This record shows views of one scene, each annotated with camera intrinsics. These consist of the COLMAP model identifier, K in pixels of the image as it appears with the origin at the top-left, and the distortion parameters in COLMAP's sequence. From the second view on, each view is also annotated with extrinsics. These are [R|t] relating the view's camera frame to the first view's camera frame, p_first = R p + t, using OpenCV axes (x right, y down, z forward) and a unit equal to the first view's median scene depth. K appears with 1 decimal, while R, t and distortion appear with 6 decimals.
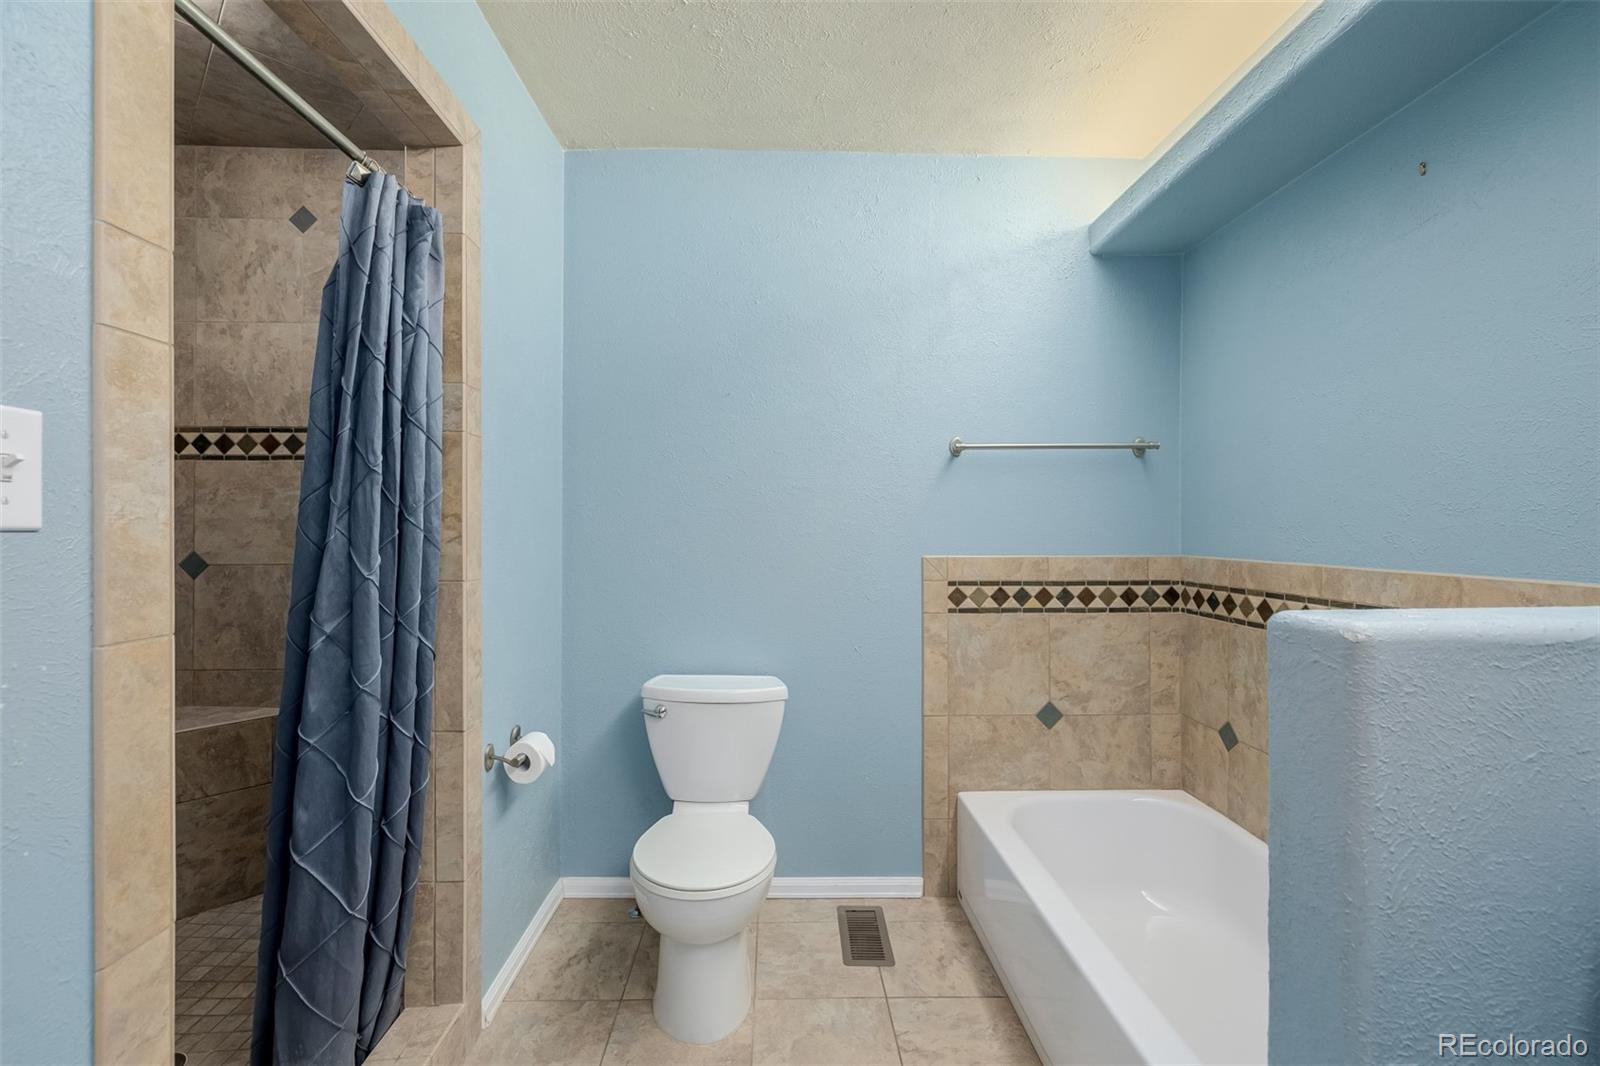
lens RADIAL K [[675.8, 0, 788.7], [0, 675.8, 527.1], [0, 0, 1]] dist [-0.003681, 0.000999]
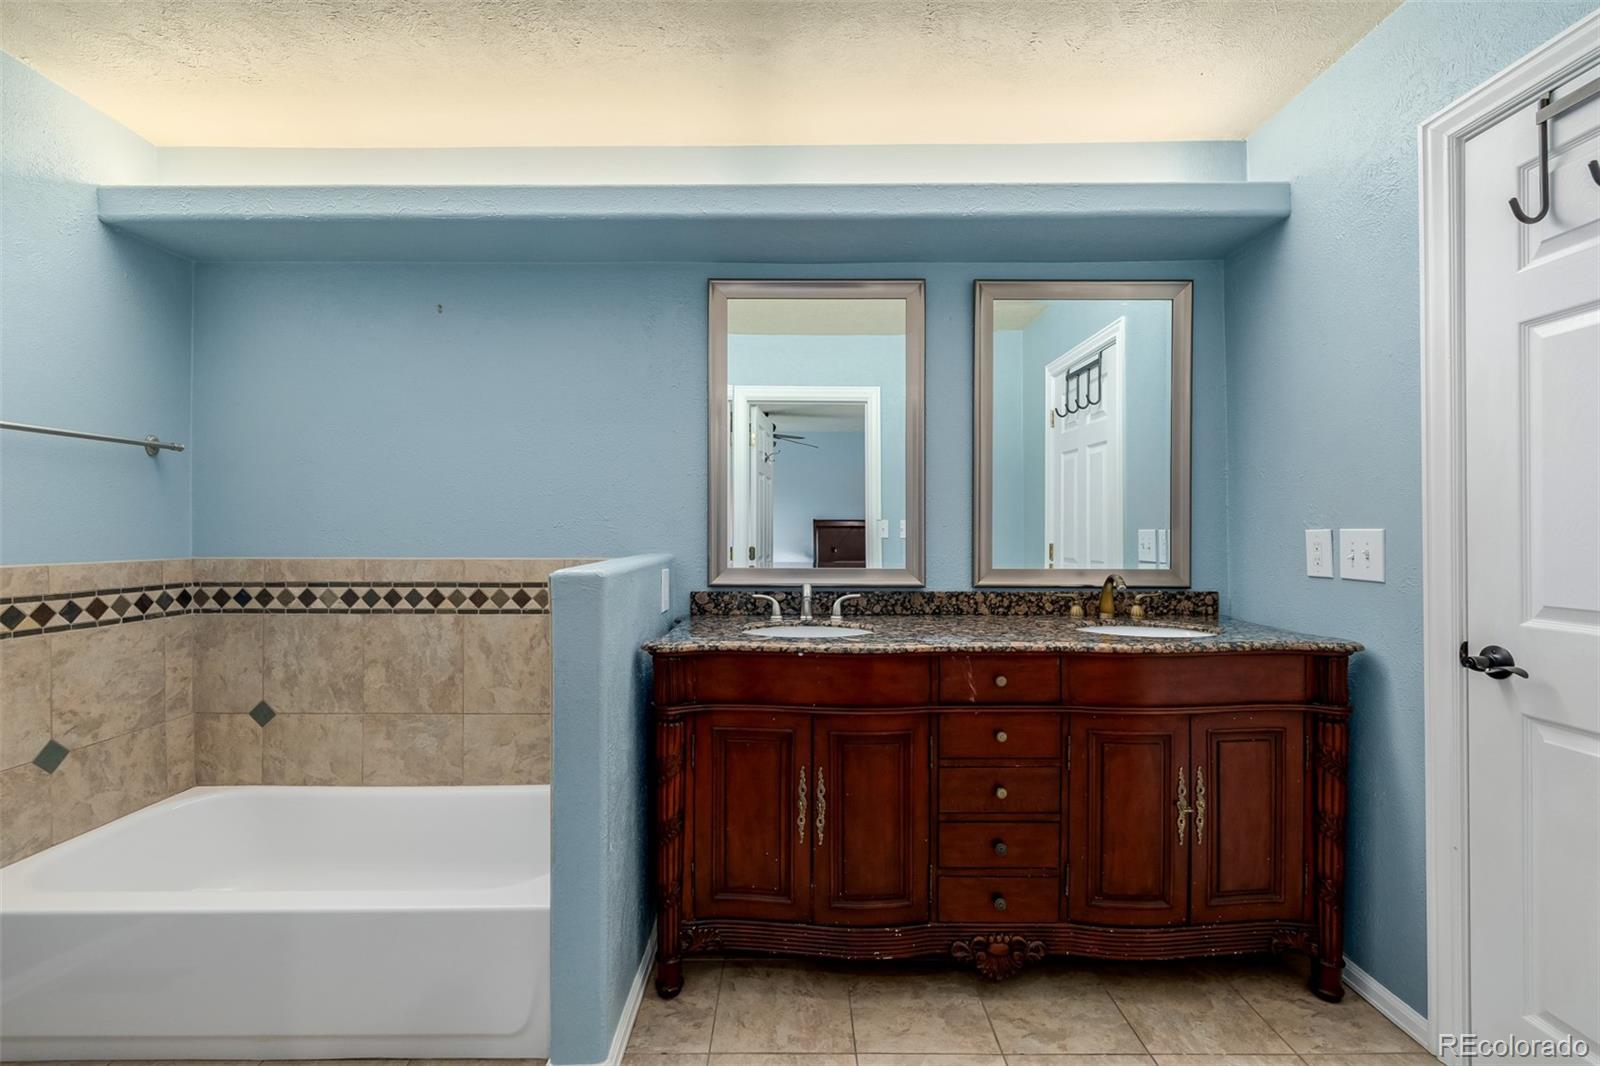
lens RADIAL K [[675.8, 0, 792.2], [0, 675.8, 531.0], [0, 0, 1]] dist [-0.003681, 0.000999]
pose [[0.020215, 0.002793, 0.999792, -0.474042], [-0.001190, 0.999995, -0.002770, 0.004276], [-0.999795, -0.001134, 0.020219, 0.086295]]
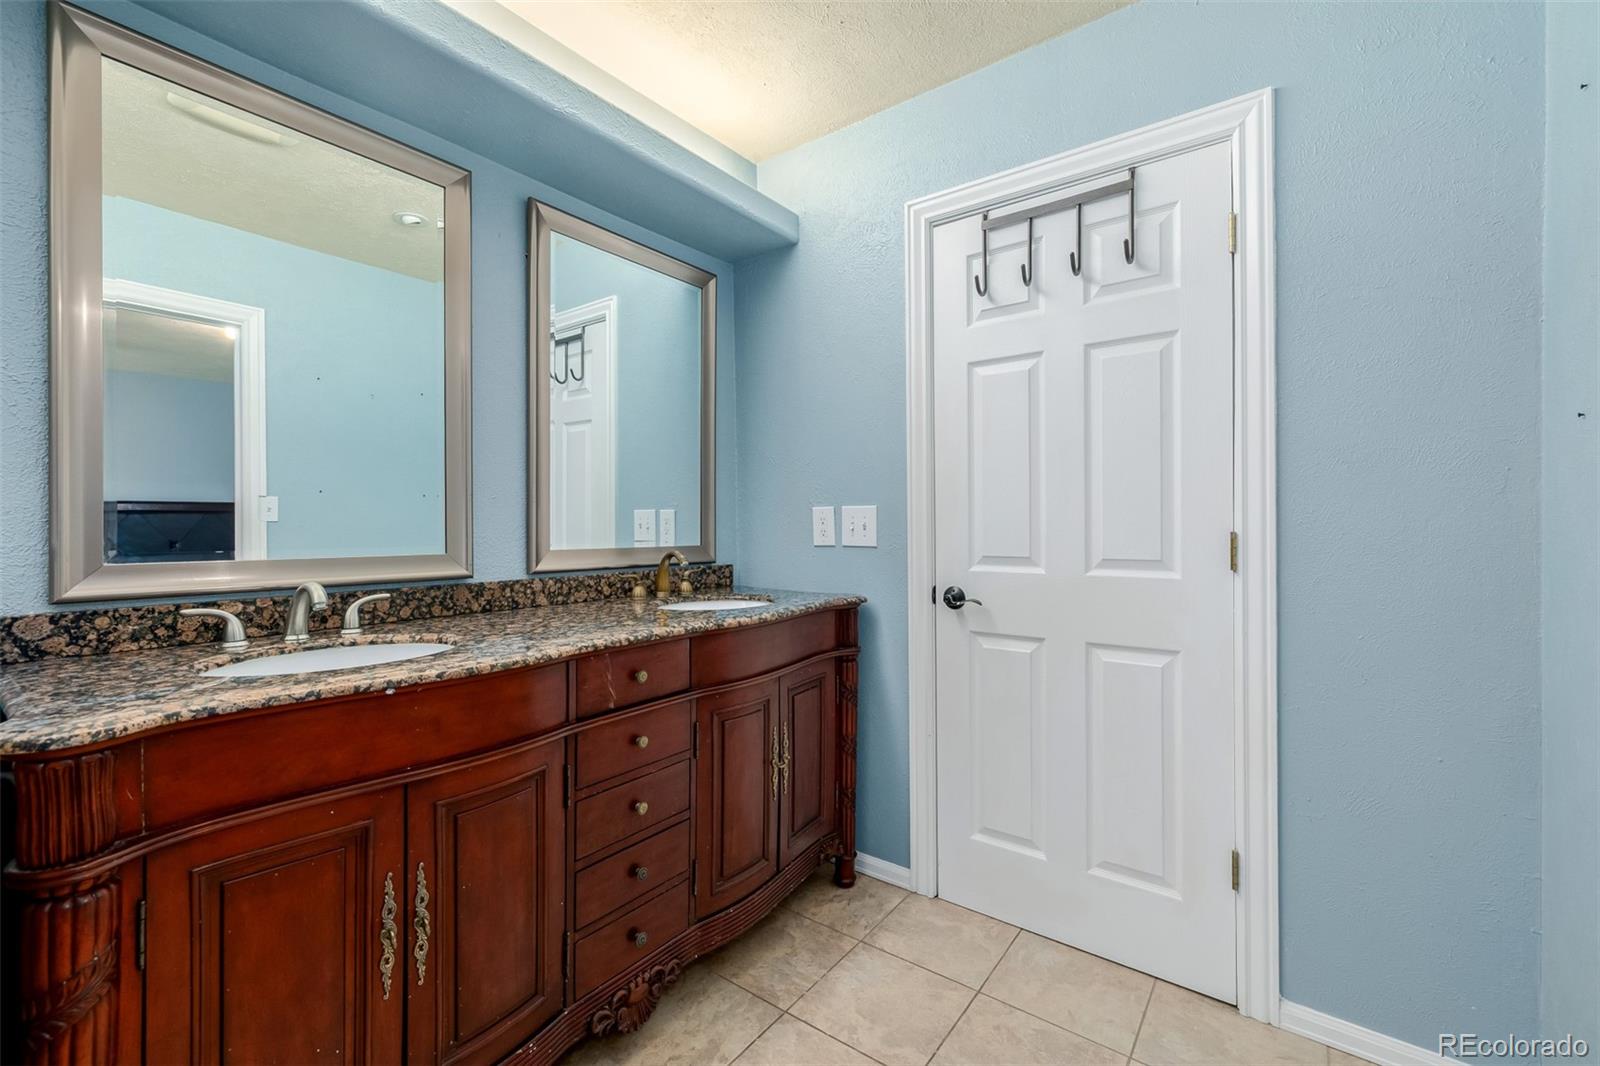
lens RADIAL K [[675.8, 0, 792.9], [0, 675.8, 525.2], [0, 0, 1]] dist [-0.003681, 0.000999]
pose [[-0.784619, 0.001501, 0.619976, -0.186005], [0.002242, 0.999997, 0.000415, 0.029444], [-0.619974, 0.001715, -0.784620, 0.310931]]
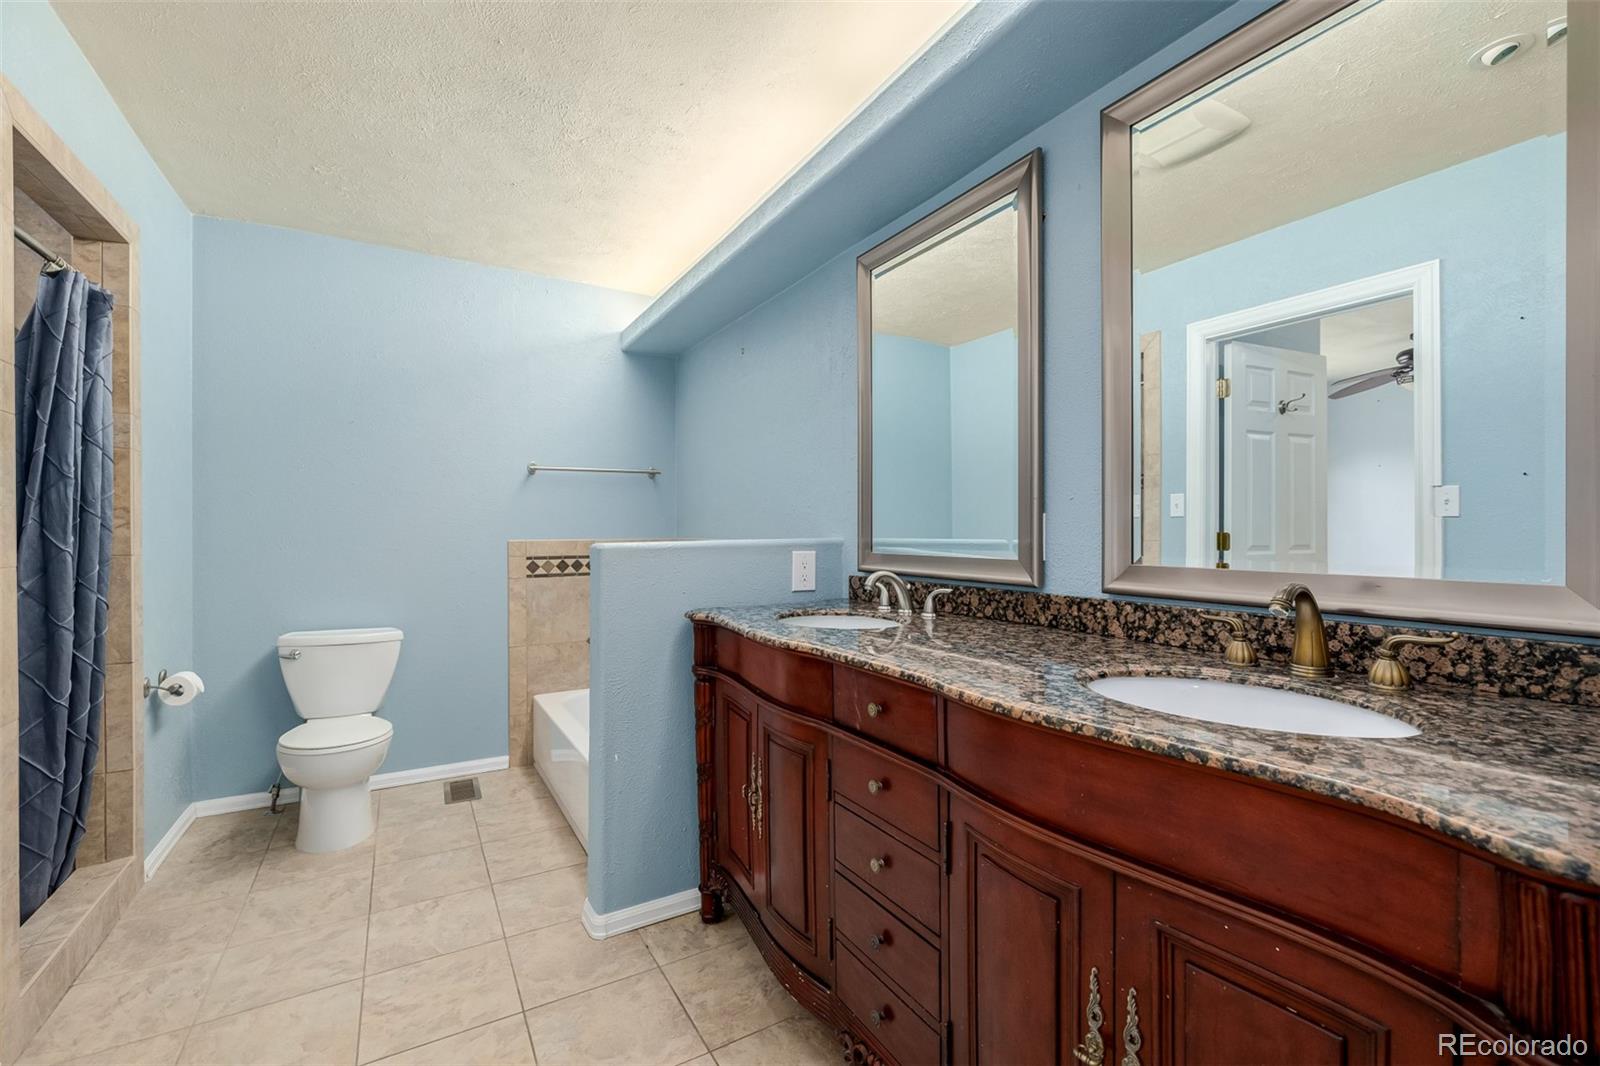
lens RADIAL K [[675.8, 0, 795.0], [0, 675.8, 528.8], [0, 0, 1]] dist [-0.003681, 0.000999]
pose [[0.874092, -0.003775, 0.485746, 0.032097], [0.005185, 0.999985, -0.001558, 0.026220], [-0.485733, 0.003880, 0.874099, -0.680451]]
